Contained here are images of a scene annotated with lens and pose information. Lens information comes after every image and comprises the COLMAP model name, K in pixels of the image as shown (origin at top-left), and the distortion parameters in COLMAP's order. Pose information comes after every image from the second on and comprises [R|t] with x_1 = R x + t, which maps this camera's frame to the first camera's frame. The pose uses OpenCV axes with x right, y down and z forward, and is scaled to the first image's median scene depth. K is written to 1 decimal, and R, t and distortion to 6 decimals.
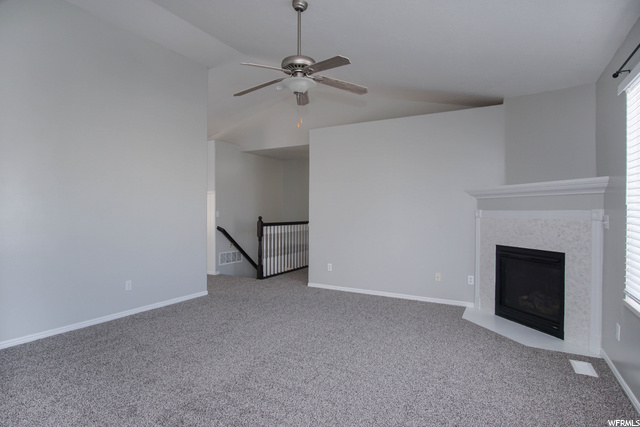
lens RADIAL K [[343.8, 0, 315.6], [0, 343.8, 212.5], [0, 0, 1]] dist [-0.043305, 0.015895]
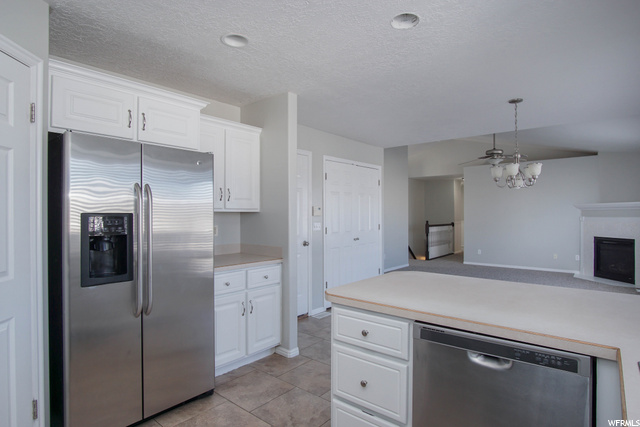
lens RADIAL K [[343.8, 0, 315.6], [0, 343.8, 212.5], [0, 0, 1]] dist [-0.043305, 0.015895]
pose [[0.981629, -0.004517, -0.190744, -0.533940], [0.002516, 0.999939, -0.010732, -0.014850], [0.190781, 0.010055, 0.981581, -0.953154]]
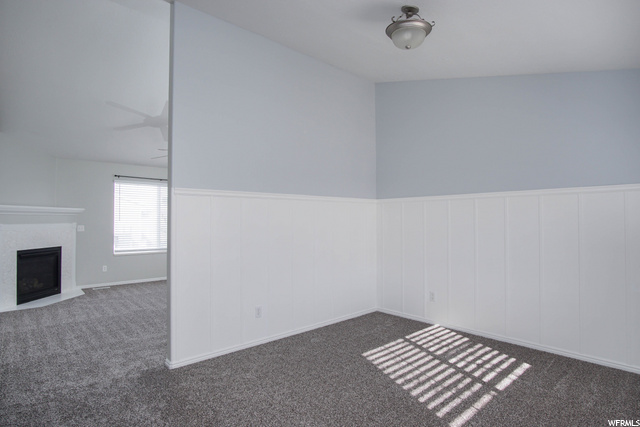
lens RADIAL K [[343.8, 0, 315.6], [0, 343.8, 212.5], [0, 0, 1]] dist [-0.043305, 0.015895]
pose [[-0.948310, 0.003691, 0.317323, -0.919039], [-0.000813, 0.999901, -0.014061, -0.033199], [-0.317344, -0.013592, -0.948213, 1.771923]]
